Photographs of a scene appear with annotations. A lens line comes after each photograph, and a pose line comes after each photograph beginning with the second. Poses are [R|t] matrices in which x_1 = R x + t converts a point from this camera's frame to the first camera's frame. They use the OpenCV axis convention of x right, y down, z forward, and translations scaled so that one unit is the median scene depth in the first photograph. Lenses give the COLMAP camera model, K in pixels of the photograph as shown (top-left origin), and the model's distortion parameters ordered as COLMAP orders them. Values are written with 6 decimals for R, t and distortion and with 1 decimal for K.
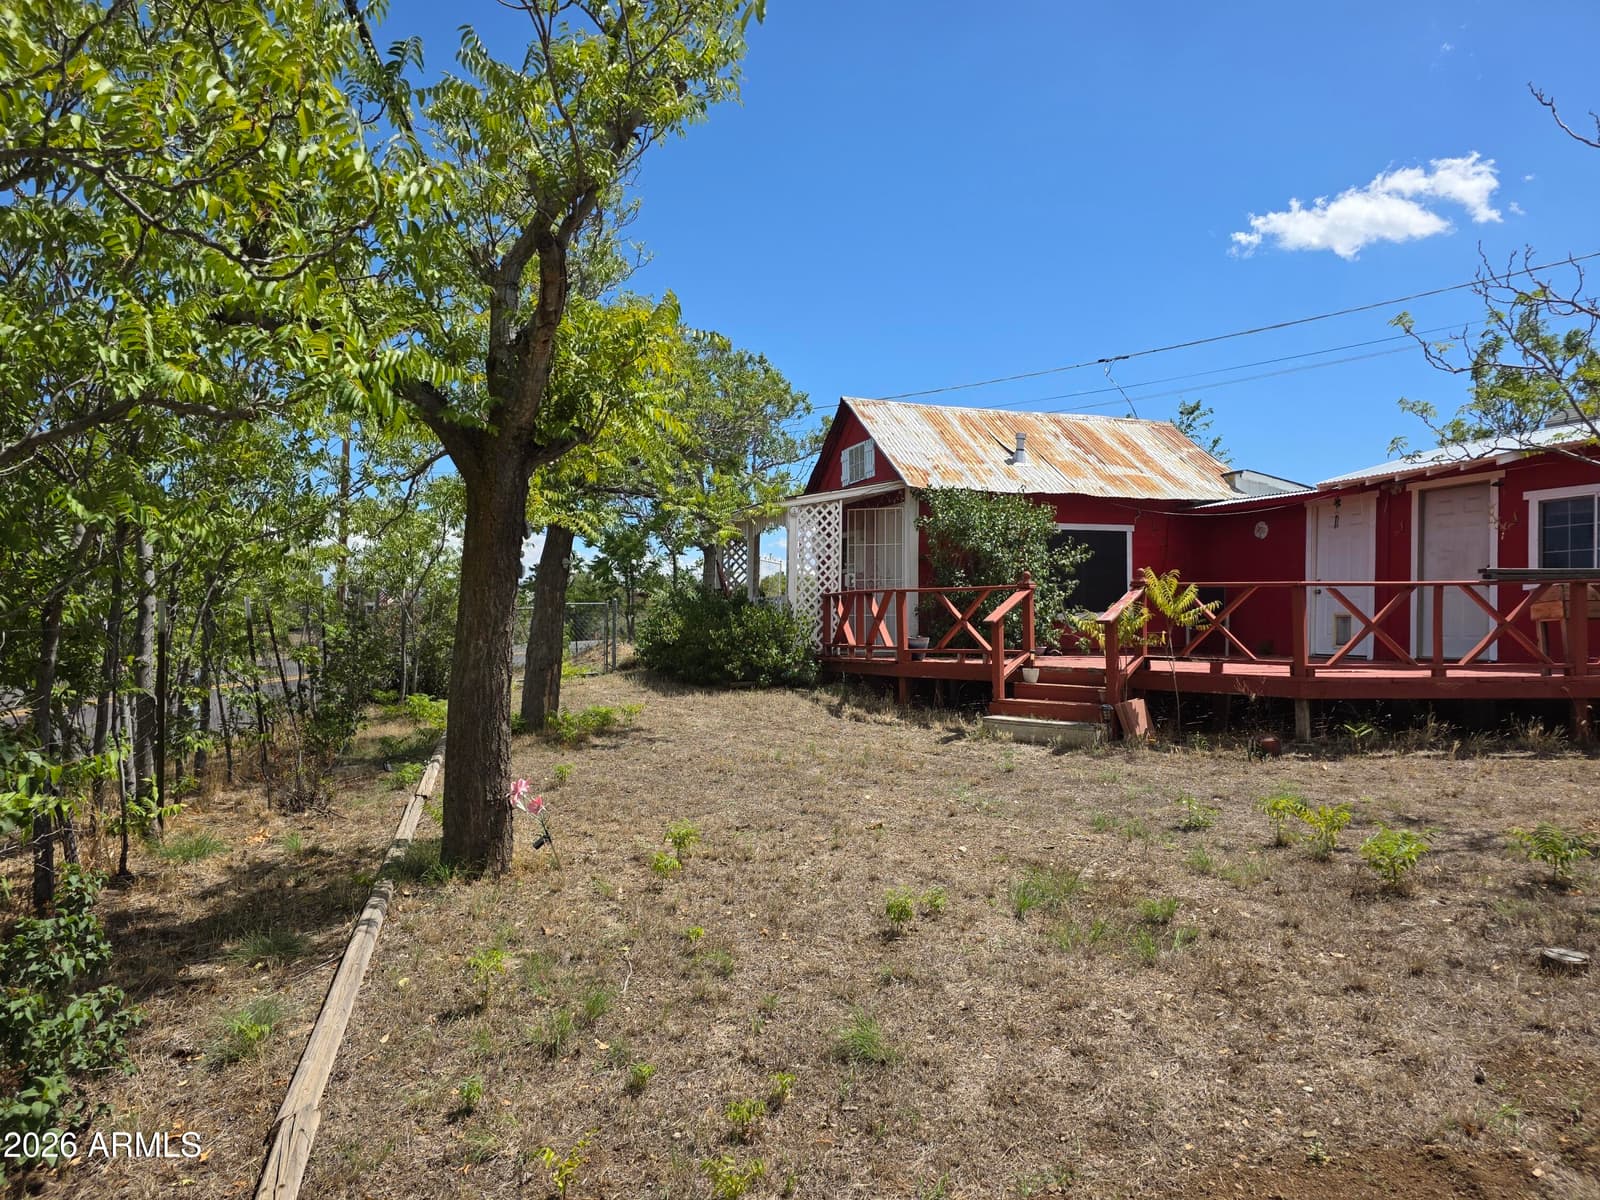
lens RADIAL K [[1070.6, 0, 791.7], [0, 1070.6, 576.1], [0, 0, 1]] dist [0.055176, -0.045903]
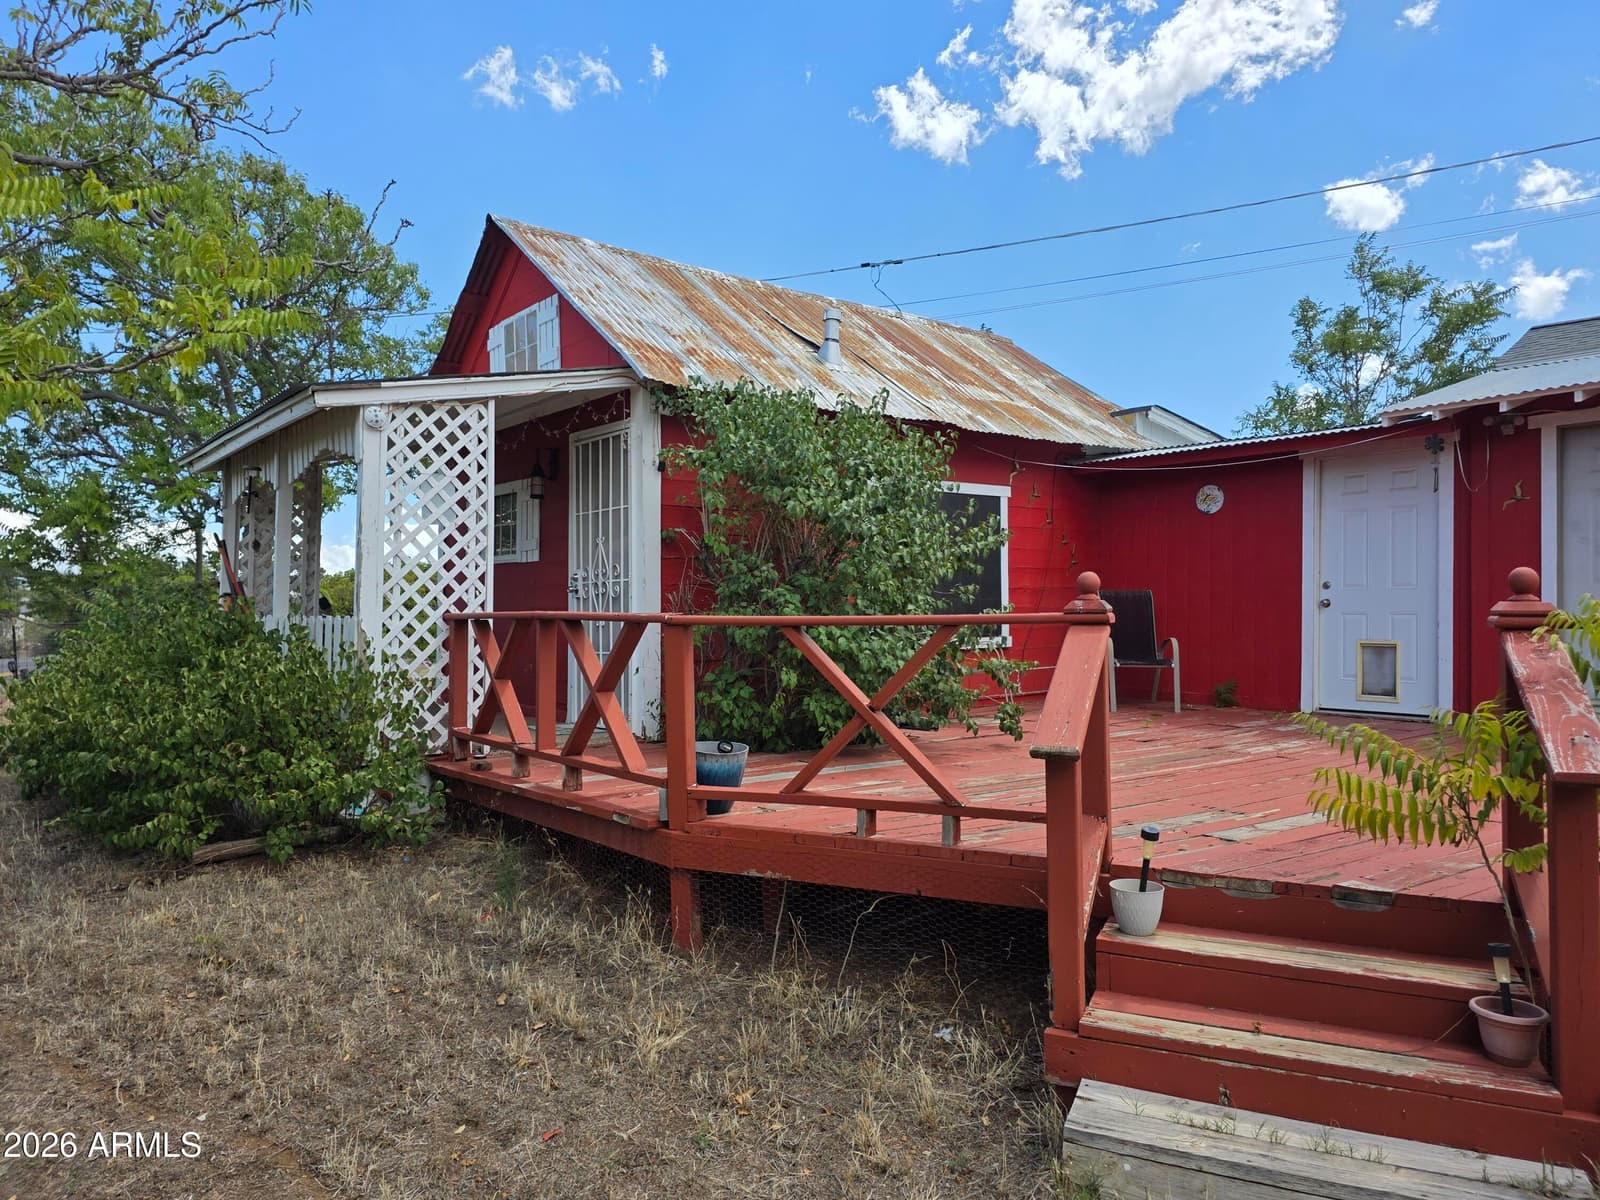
lens RADIAL K [[1072.2, 0, 790.5], [0, 1072.2, 601.6], [0, 0, 1]] dist [0.053958, -0.052187]
pose [[0.946835, -0.002195, 0.321713, 0.022507], [-0.009417, 0.999359, 0.034533, -0.005039], [-0.321583, -0.035727, 0.946207, 0.619311]]
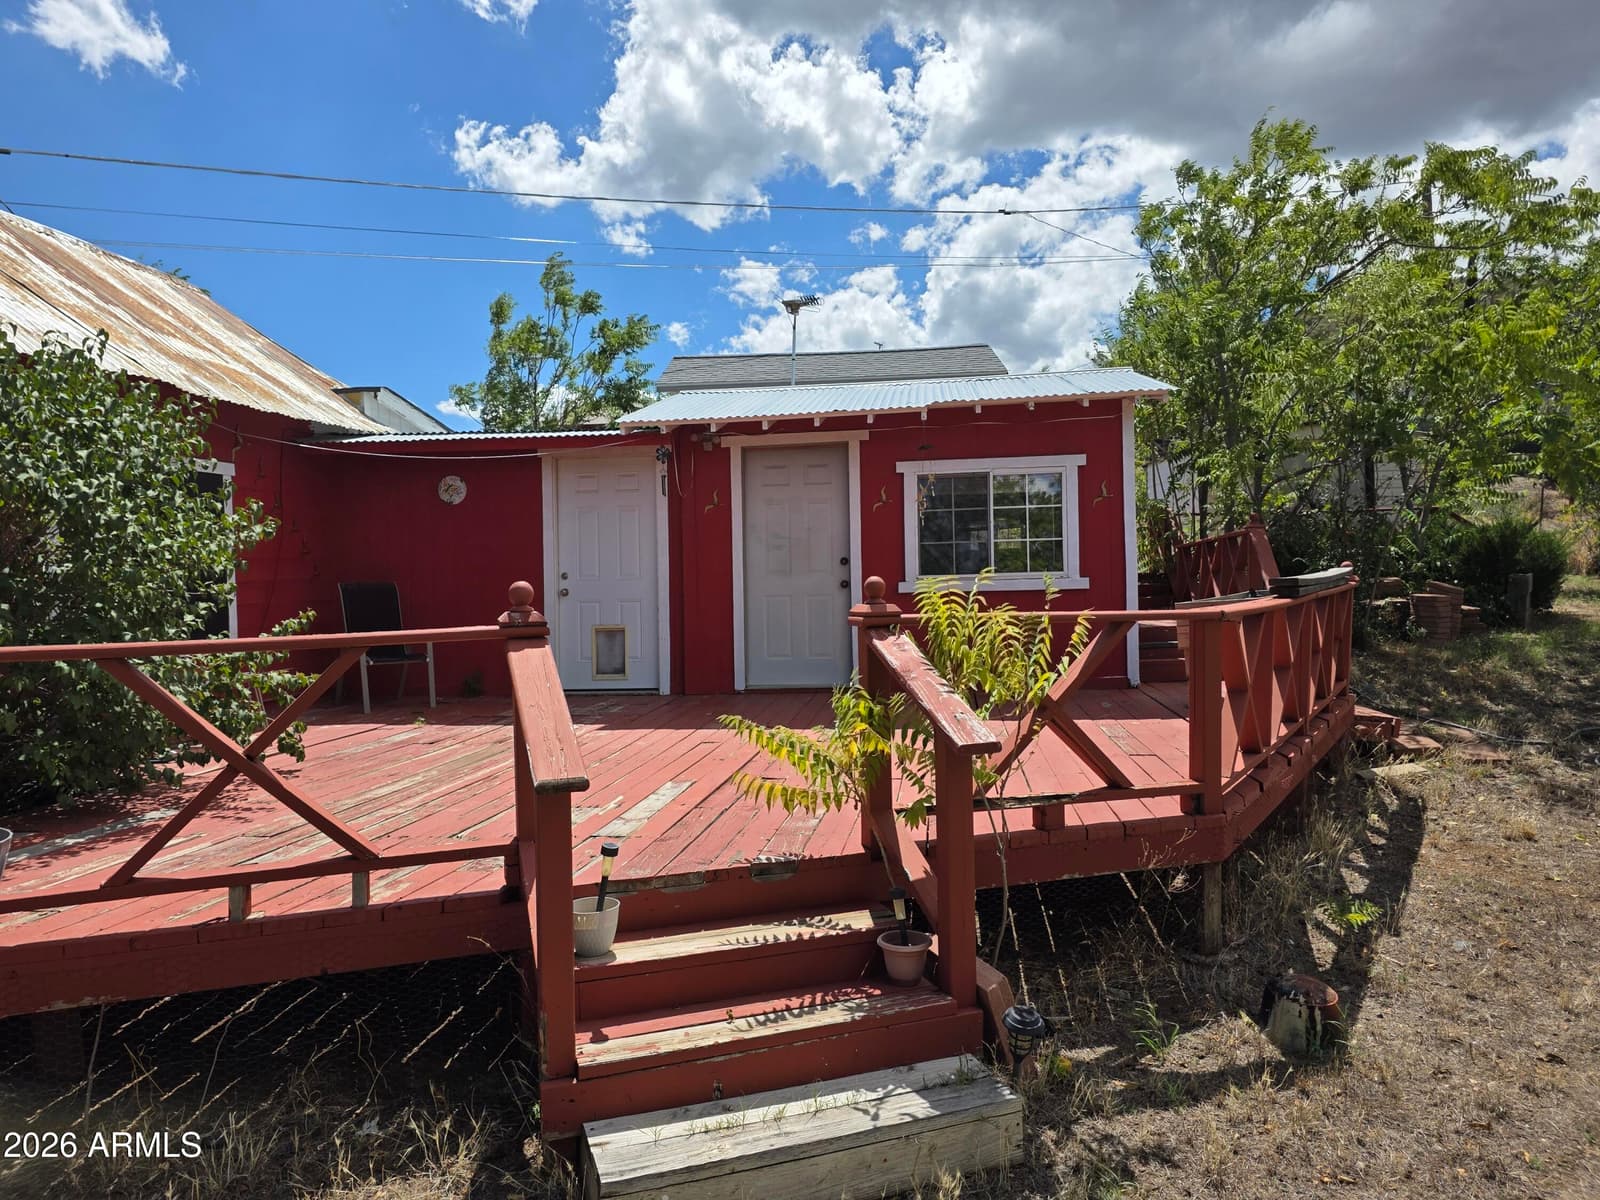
lens RADIAL K [[1072.2, 0, 799.9], [0, 1072.2, 606.1], [0, 0, 1]] dist [0.053958, -0.052187]
pose [[0.456963, -0.034766, 0.888806, -0.016056], [-0.015810, 0.998761, 0.047195, -0.011430], [-0.889345, -0.035618, 0.455847, 0.681122]]
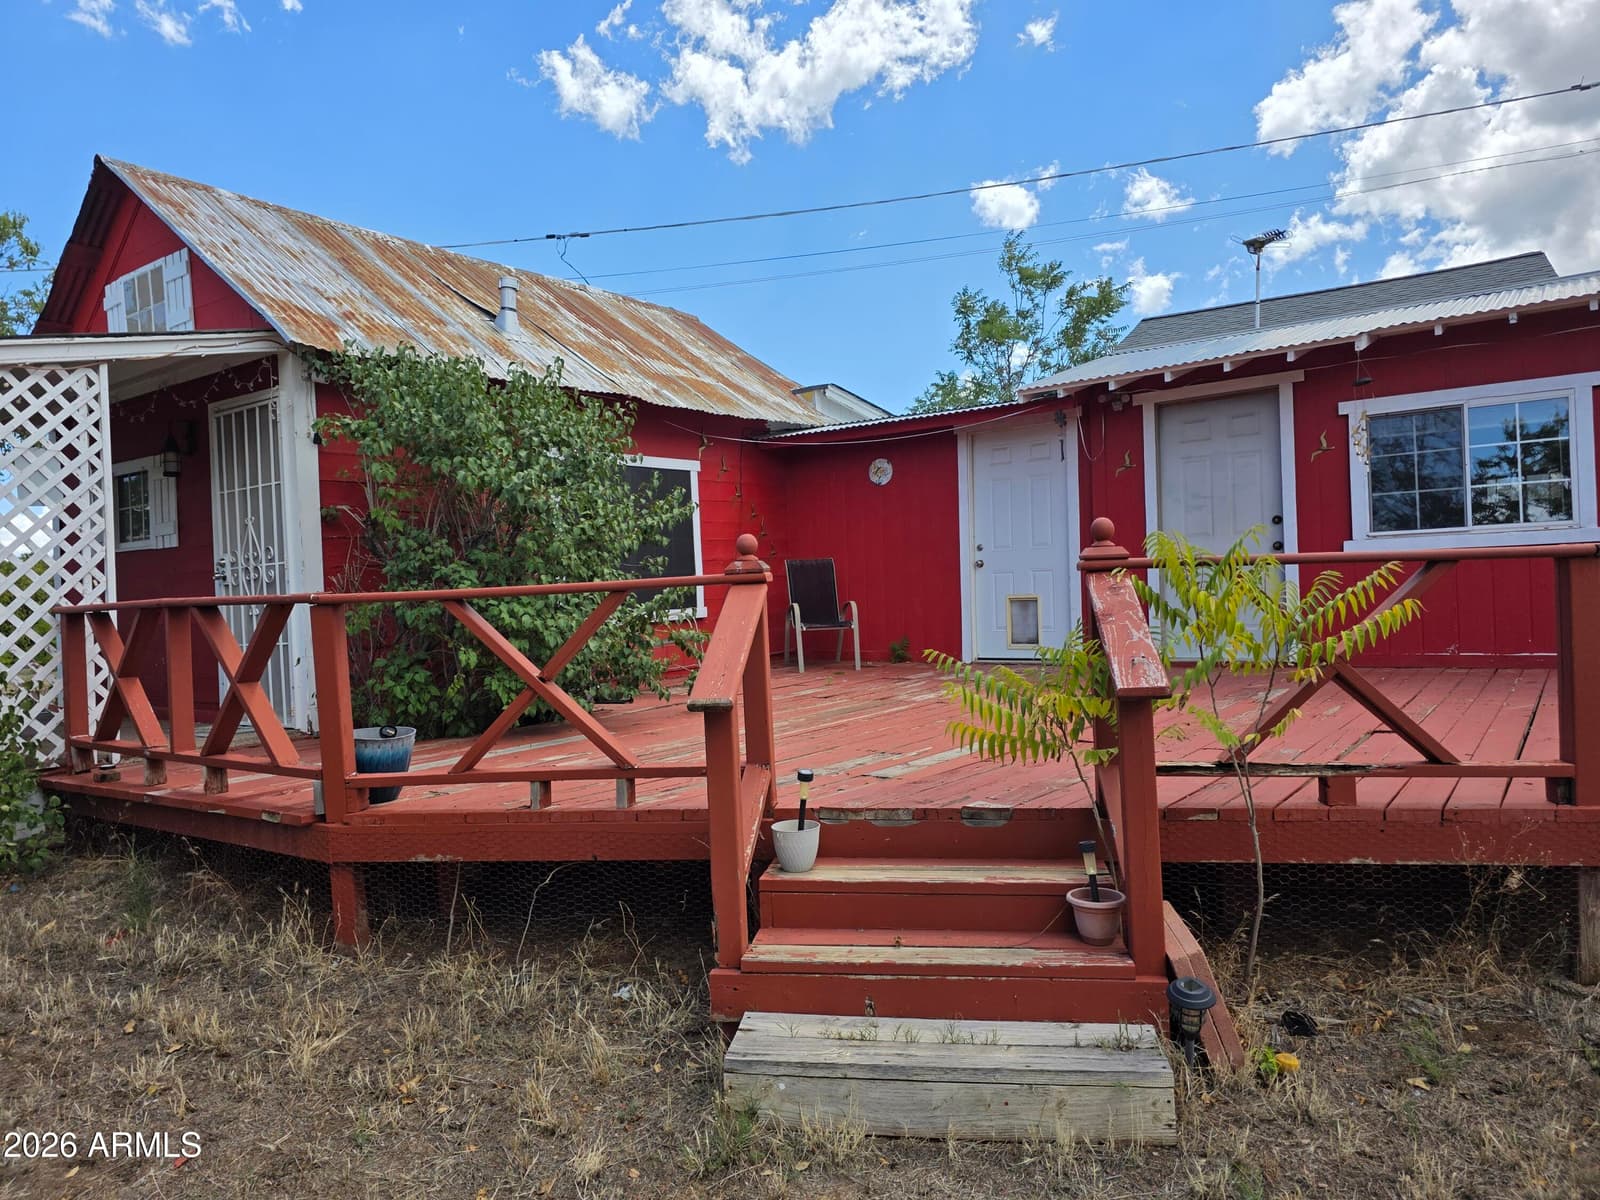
lens RADIAL K [[1072.2, 0, 794.8], [0, 1072.2, 593.0], [0, 0, 1]] dist [0.053958, -0.052187]
pose [[0.826710, -0.043691, 0.560929, 0.032998], [0.020876, 0.998676, 0.047020, -0.001060], [-0.562241, -0.027162, 0.826527, 0.610133]]
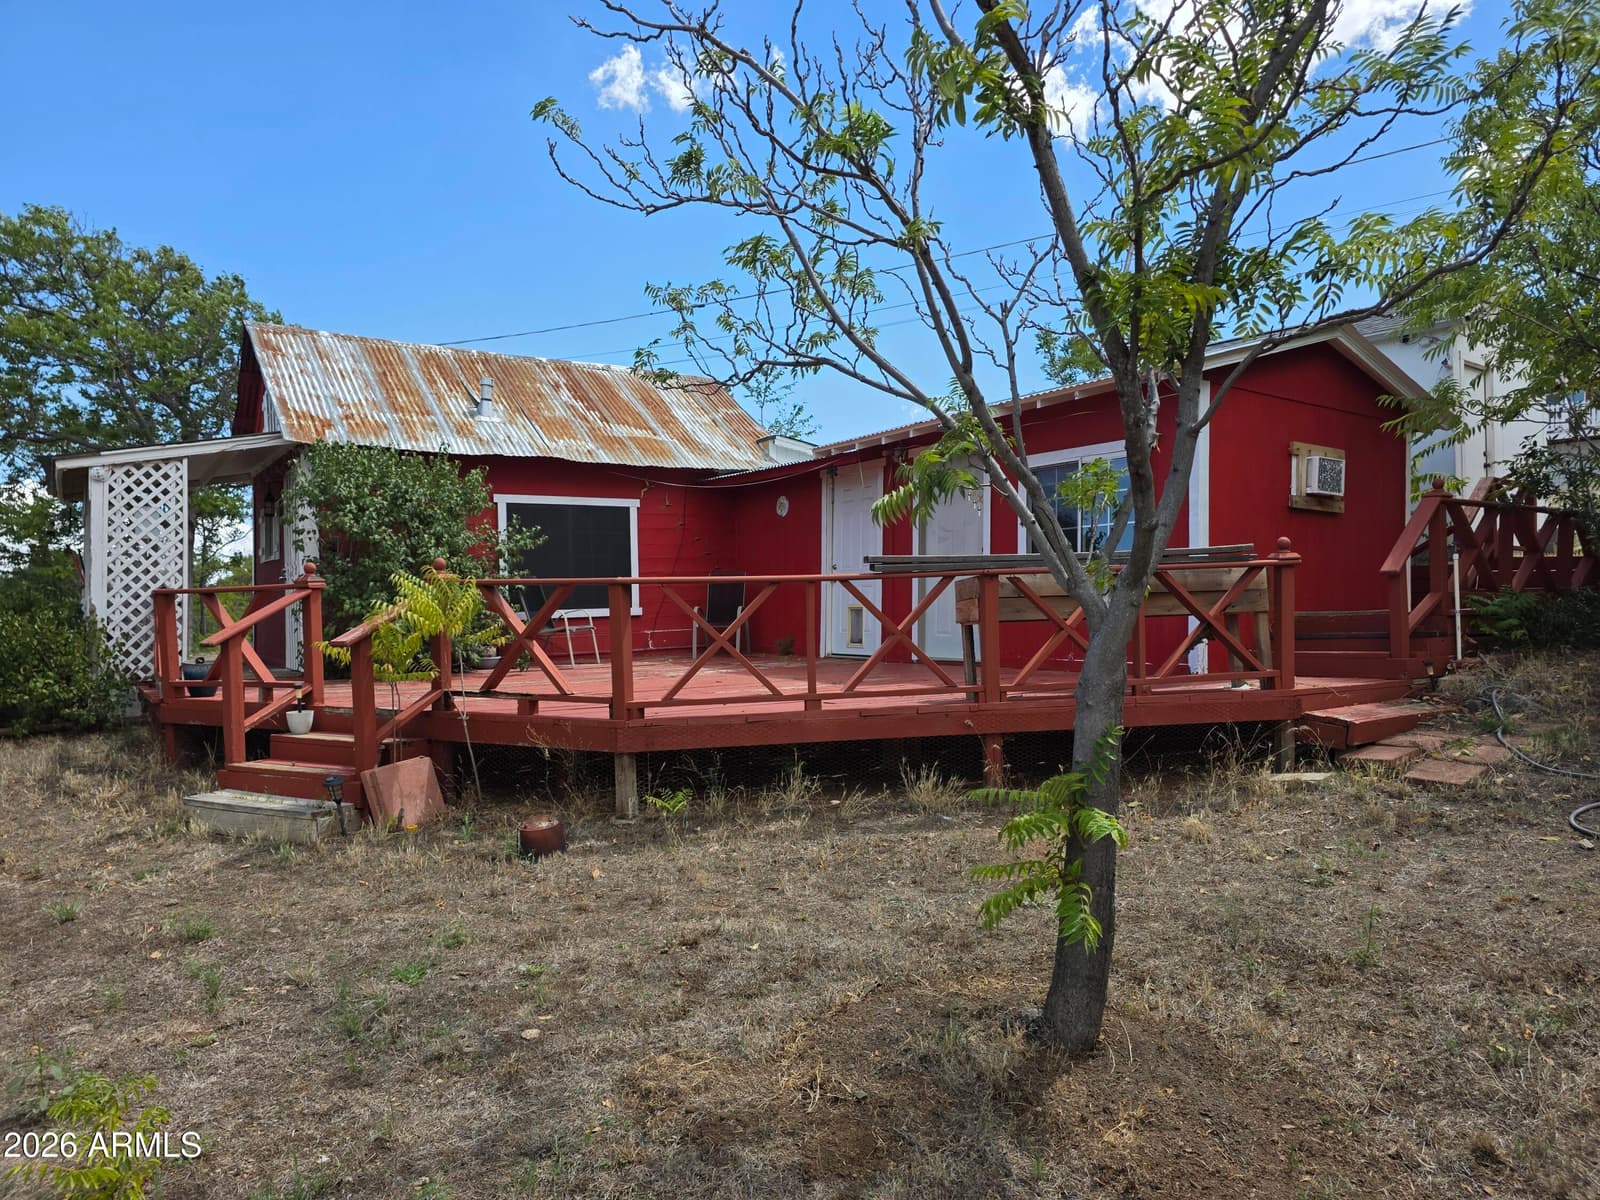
lens RADIAL K [[1072.2, 0, 802.5], [0, 1072.2, 613.1], [0, 0, 1]] dist [0.053958, -0.052187]
pose [[0.967090, -0.021750, 0.253505, 0.295379], [0.008410, 0.998528, 0.053586, -0.005532], [-0.254297, -0.049690, 0.965849, 0.239122]]
